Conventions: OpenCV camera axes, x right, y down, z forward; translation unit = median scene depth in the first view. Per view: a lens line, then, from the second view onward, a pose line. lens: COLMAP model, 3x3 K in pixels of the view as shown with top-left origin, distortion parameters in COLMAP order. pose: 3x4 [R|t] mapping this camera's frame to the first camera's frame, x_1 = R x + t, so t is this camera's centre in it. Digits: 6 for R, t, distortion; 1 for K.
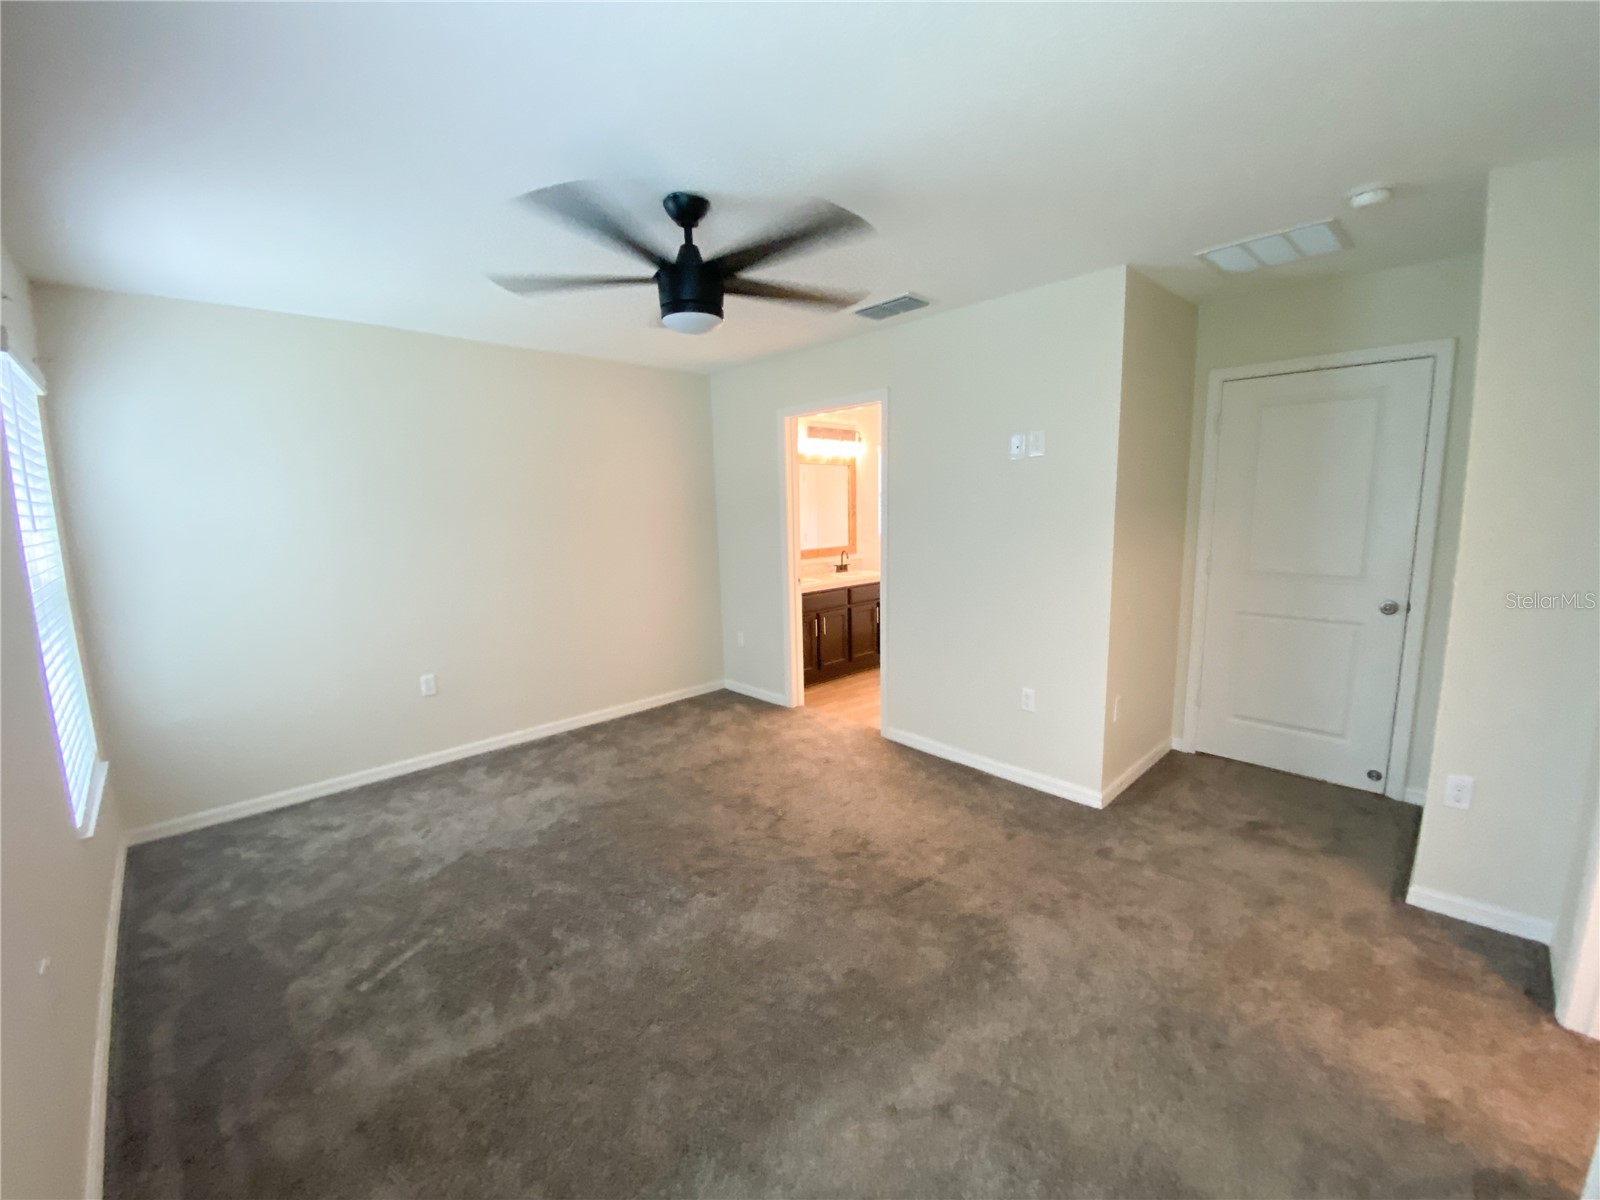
lens RADIAL K [[631.0, 0, 794.0], [0, 631.0, 601.6], [0, 0, 1]] dist [-0.000486, -0.000061]
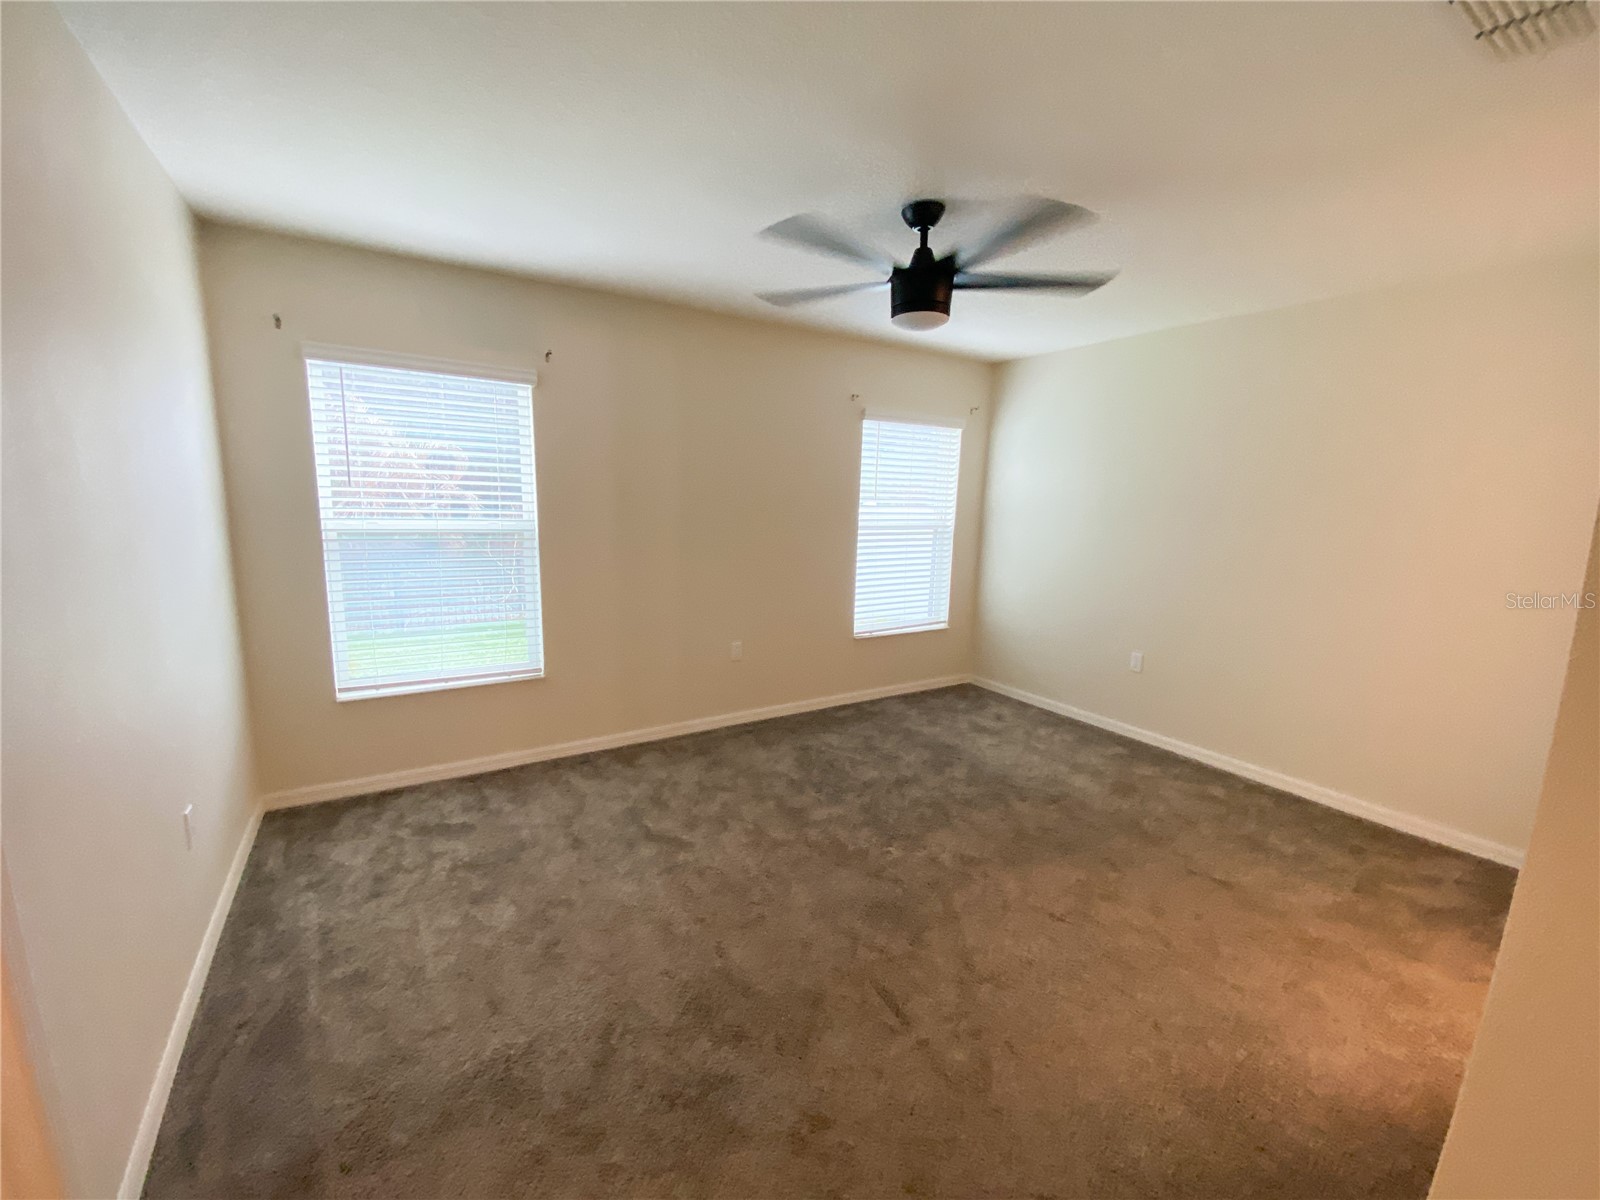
lens RADIAL K [[651.0, 0, 792.7], [0, 651.0, 594.6], [0, 0, 1]] dist [0.044084, -0.036429]
pose [[-0.216003, 0.161468, -0.962949, 0.593216], [-0.168048, 0.965366, 0.199569, -0.100795], [0.961822, 0.204929, -0.181388, 0.621235]]
